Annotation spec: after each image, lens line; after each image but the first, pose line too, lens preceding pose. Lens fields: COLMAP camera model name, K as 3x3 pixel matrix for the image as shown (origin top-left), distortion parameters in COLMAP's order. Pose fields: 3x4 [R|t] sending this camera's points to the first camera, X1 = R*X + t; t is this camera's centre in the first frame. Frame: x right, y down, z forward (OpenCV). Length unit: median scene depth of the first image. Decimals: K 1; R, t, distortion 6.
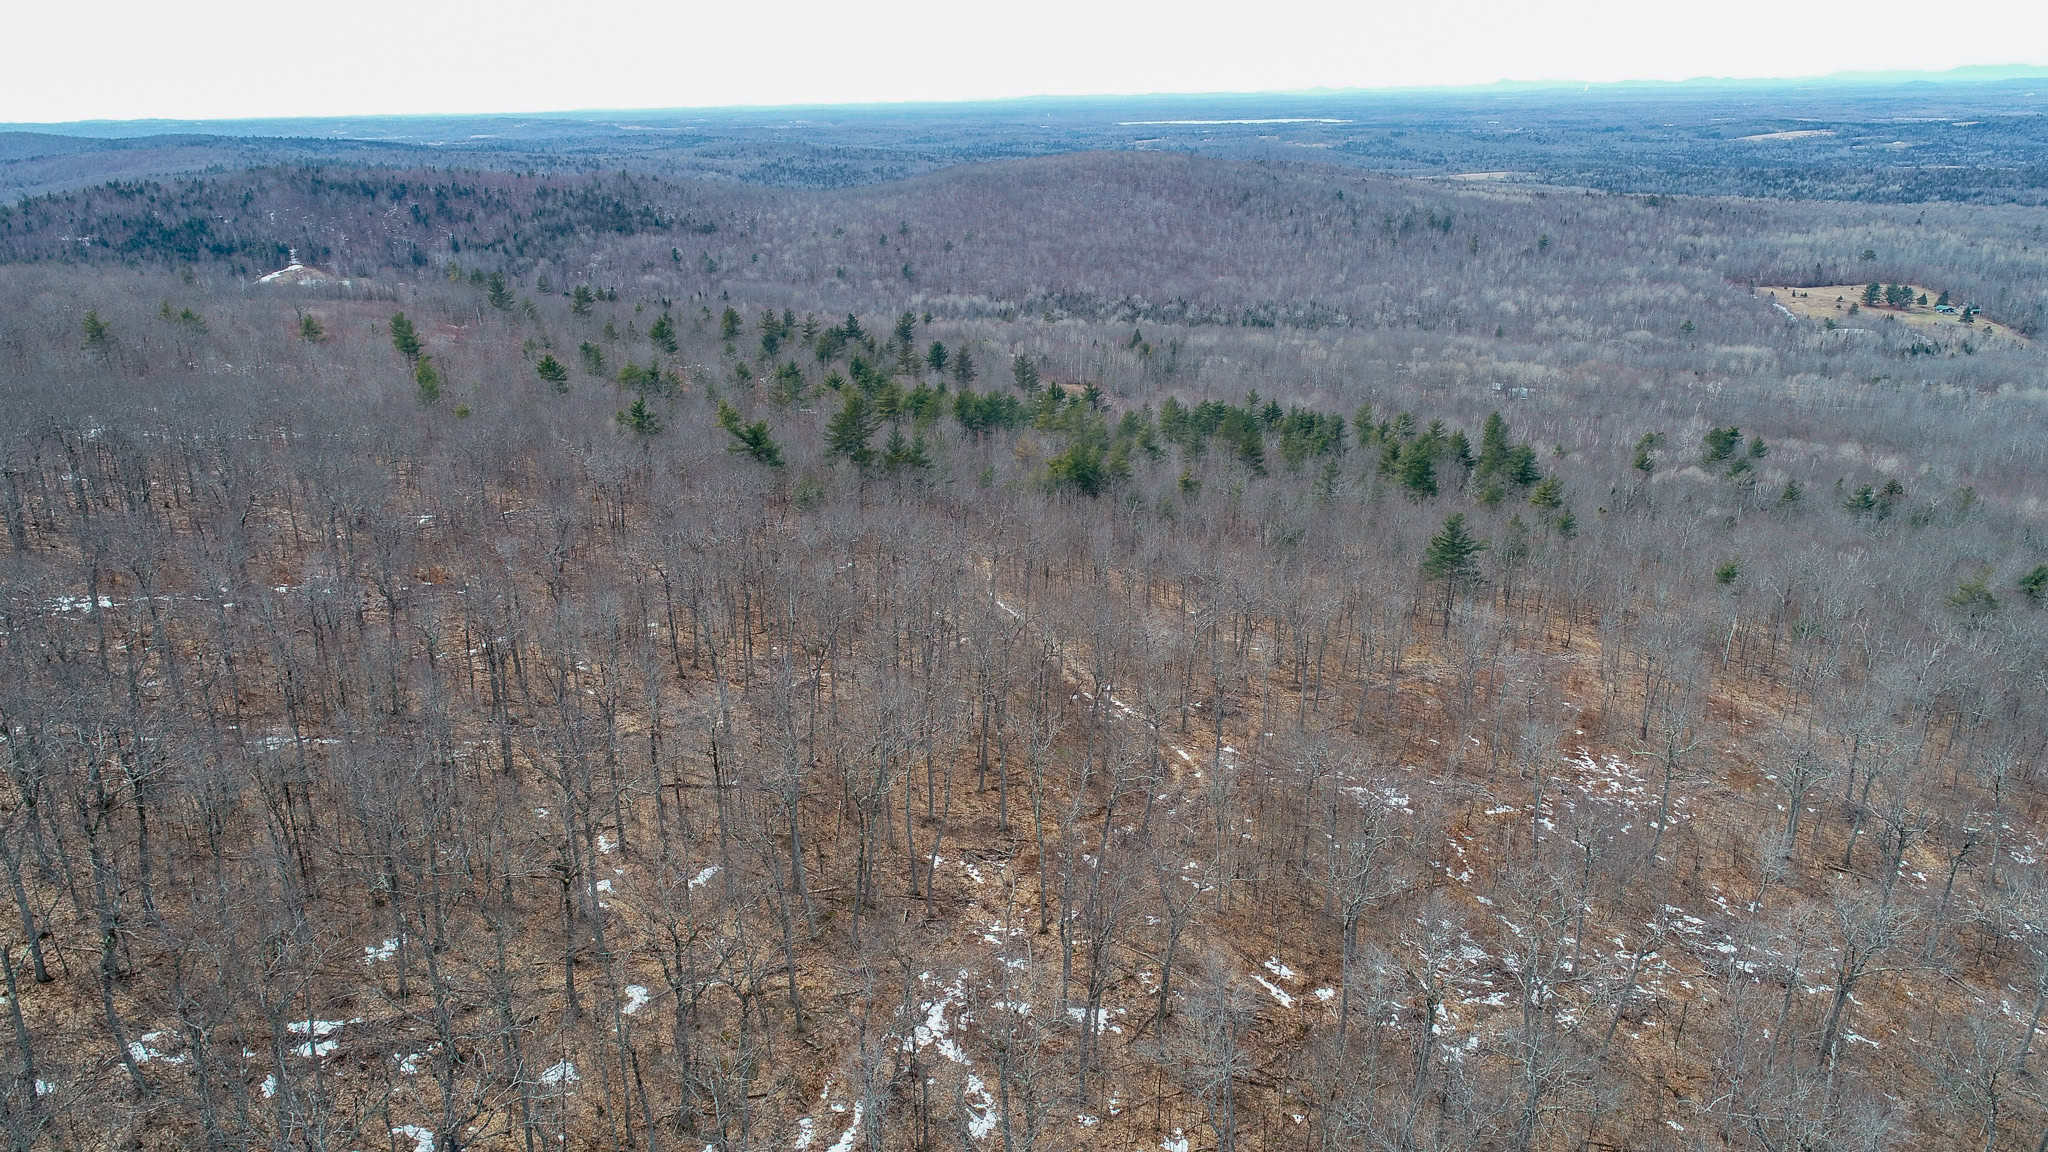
lens RADIAL K [[1382.2, 0, 1021.0], [0, 1382.2, 579.2], [0, 0, 1]] dist [0.000977, 0.005509]
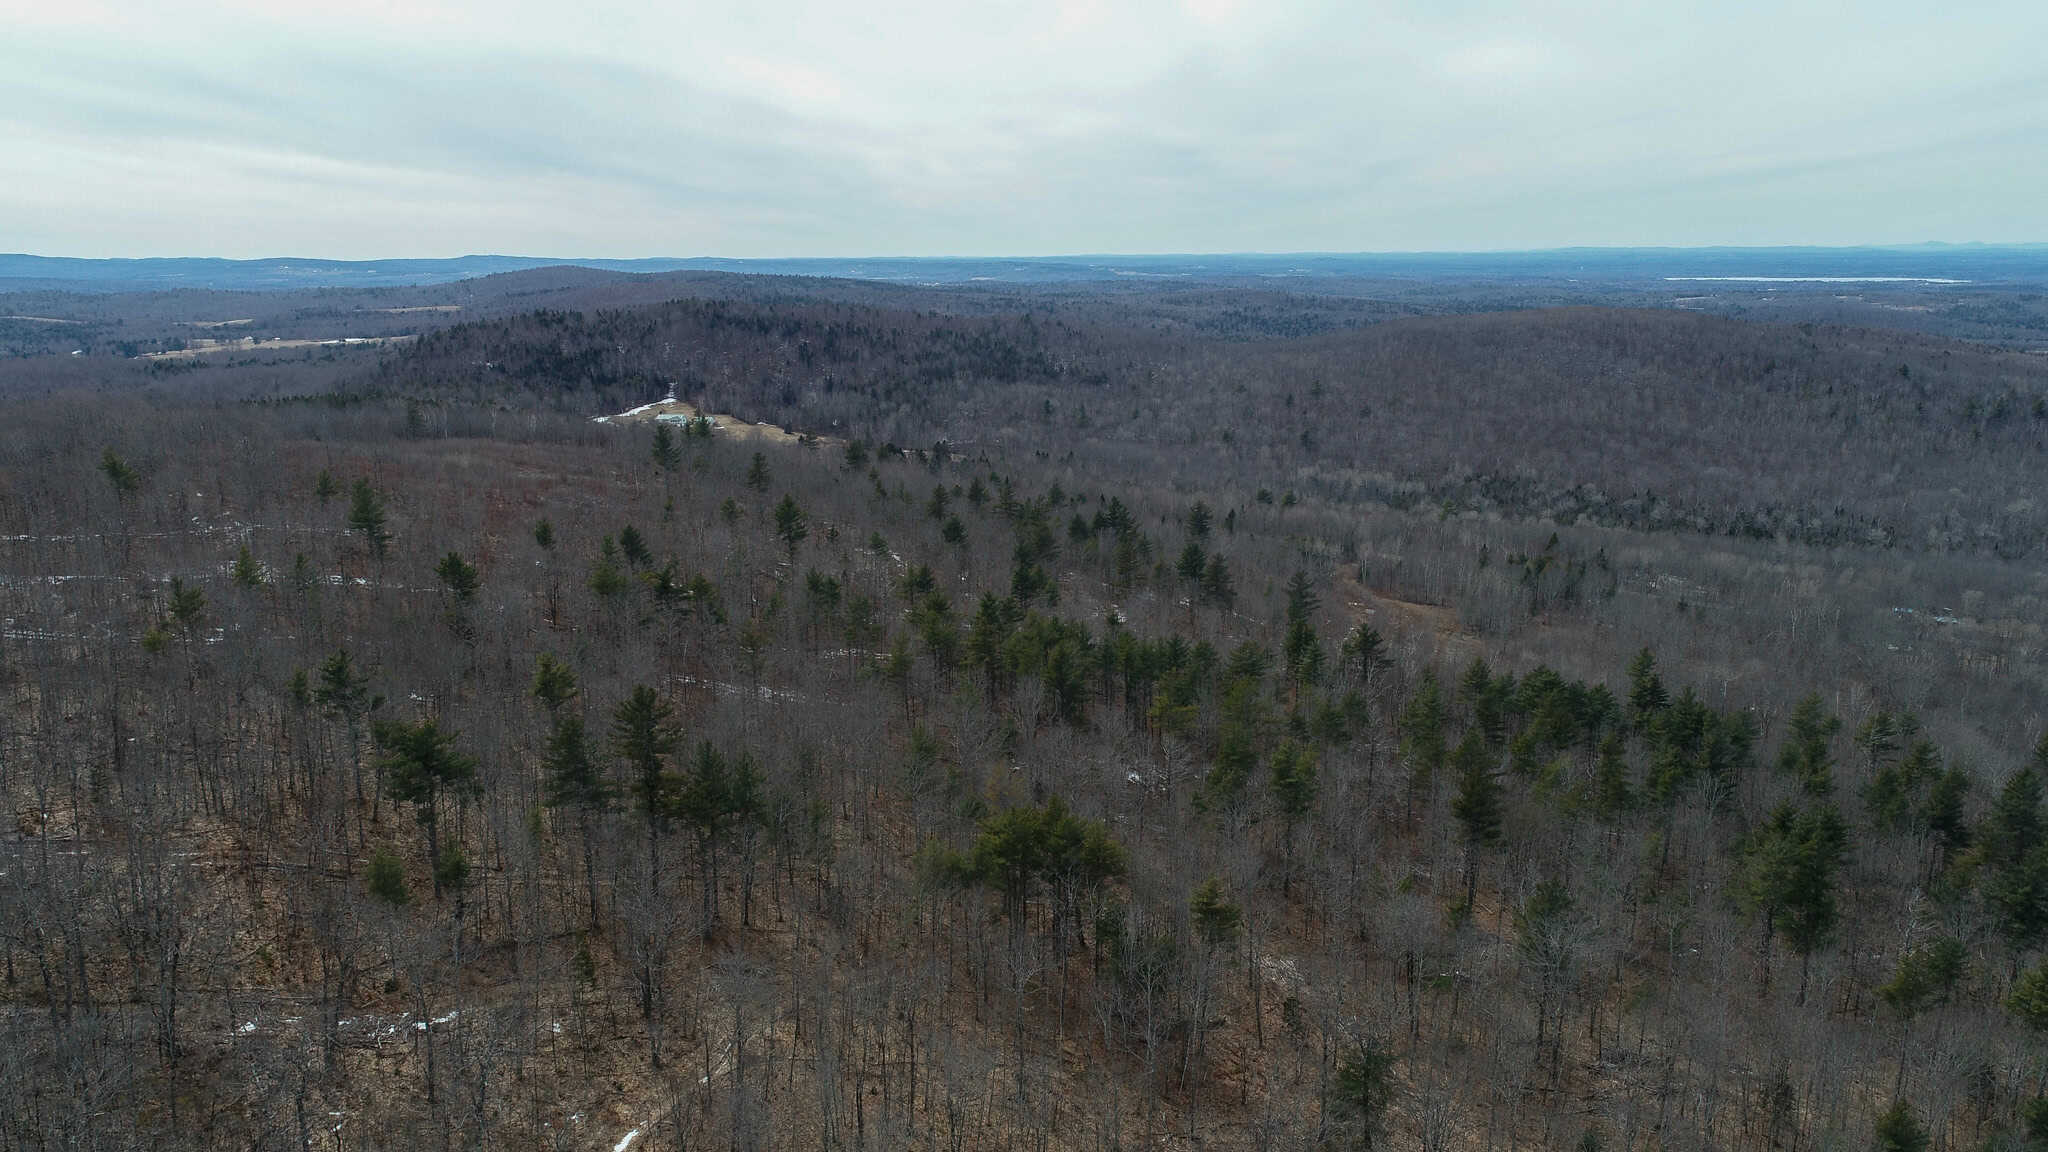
lens RADIAL K [[1493.3, 0, 1022.9], [0, 1493.3, 577.7], [0, 0, 1]] dist [0.012036, -0.007374]
pose [[0.944756, 0.084237, -0.316764, 0.047242], [-0.120544, 0.987978, -0.096791, -0.027611], [0.304802, 0.129628, 0.943553, 0.089720]]
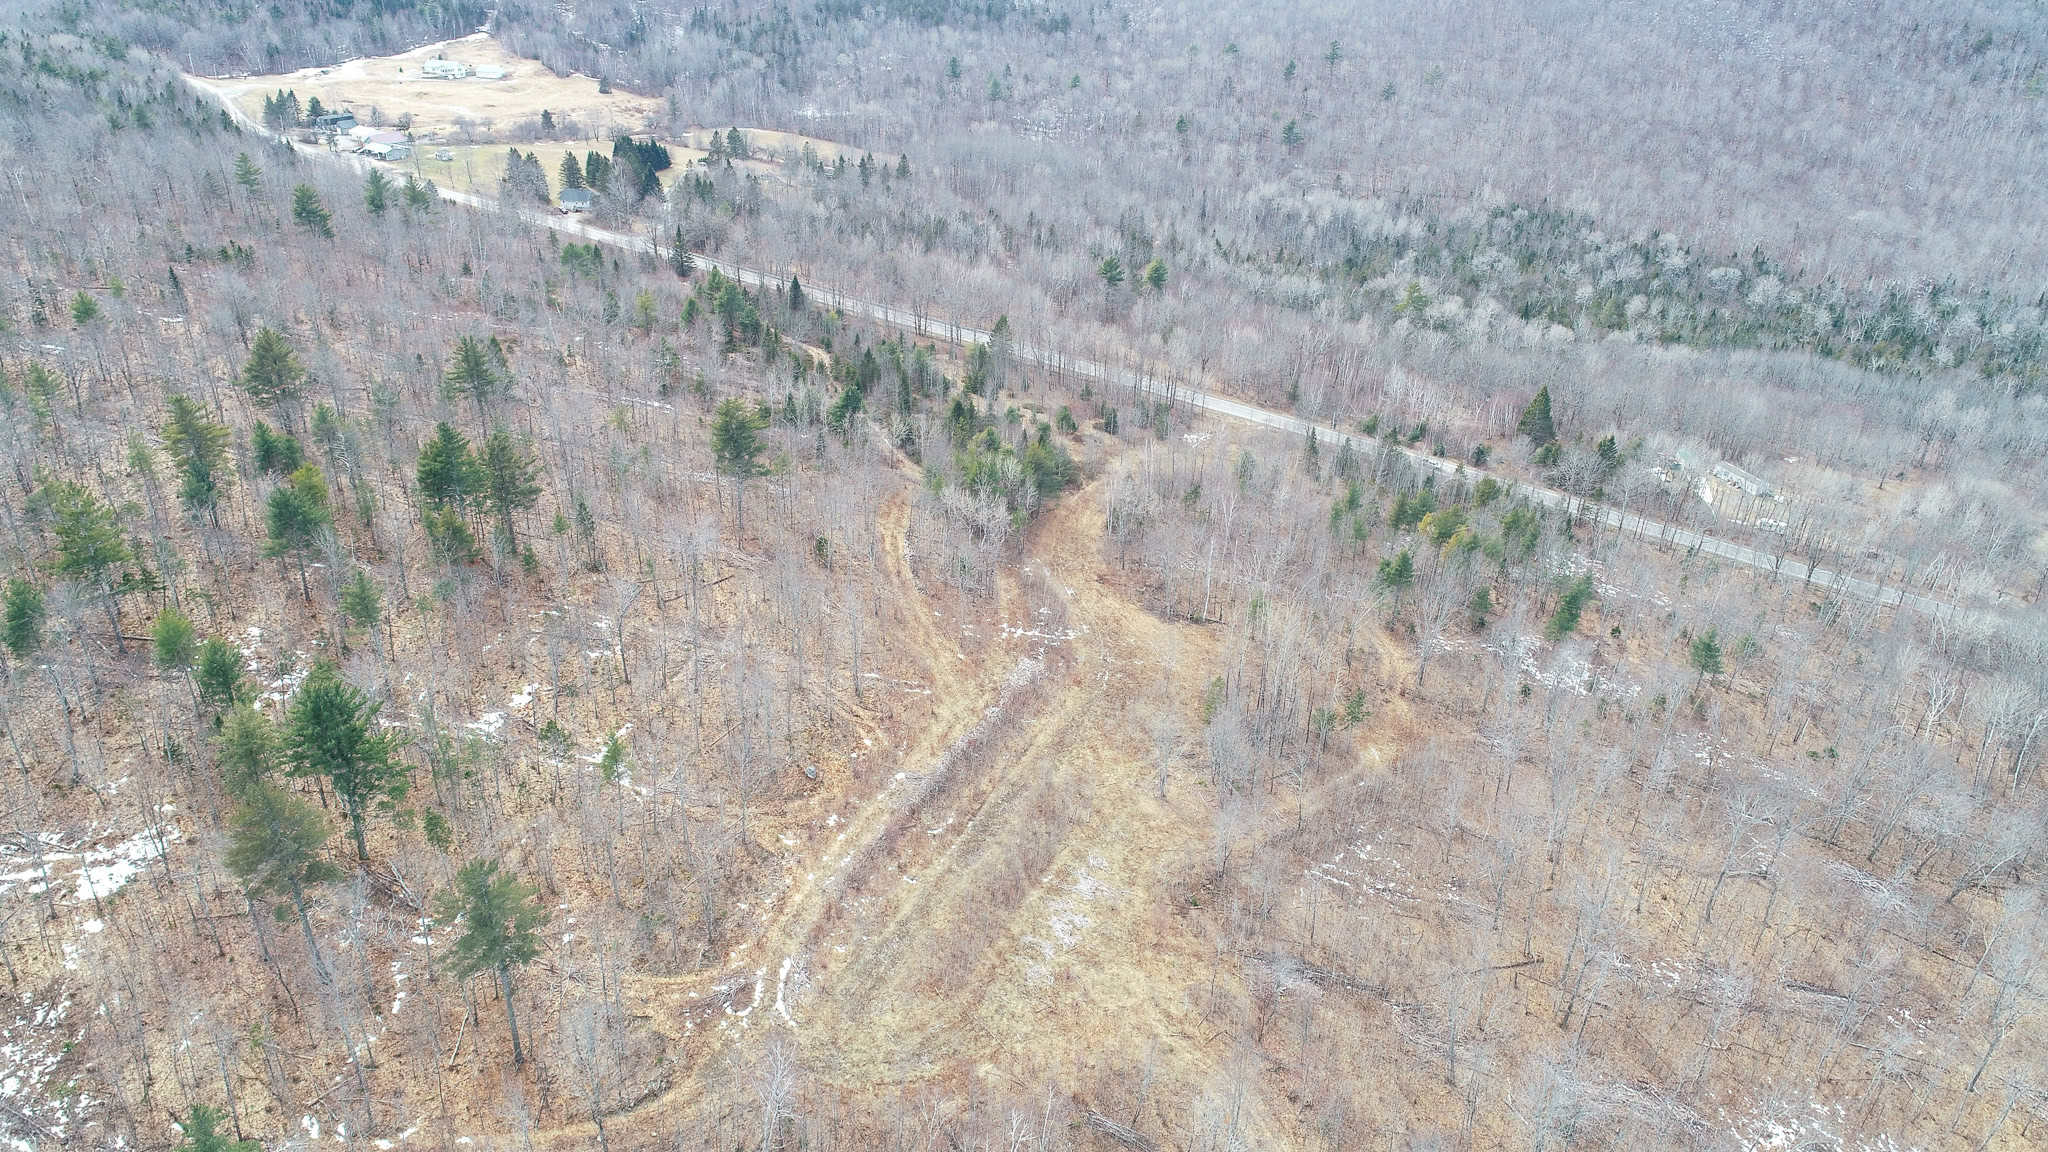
lens RADIAL K [[1382.2, 0, 1016.6], [0, 1382.2, 574.1], [0, 0, 1]] dist [0.000977, 0.005509]
pose [[0.902432, 0.235749, -0.360608, 0.070985], [-0.177406, 0.966088, 0.187619, -0.119180], [0.392610, -0.105340, 0.913652, 0.347448]]
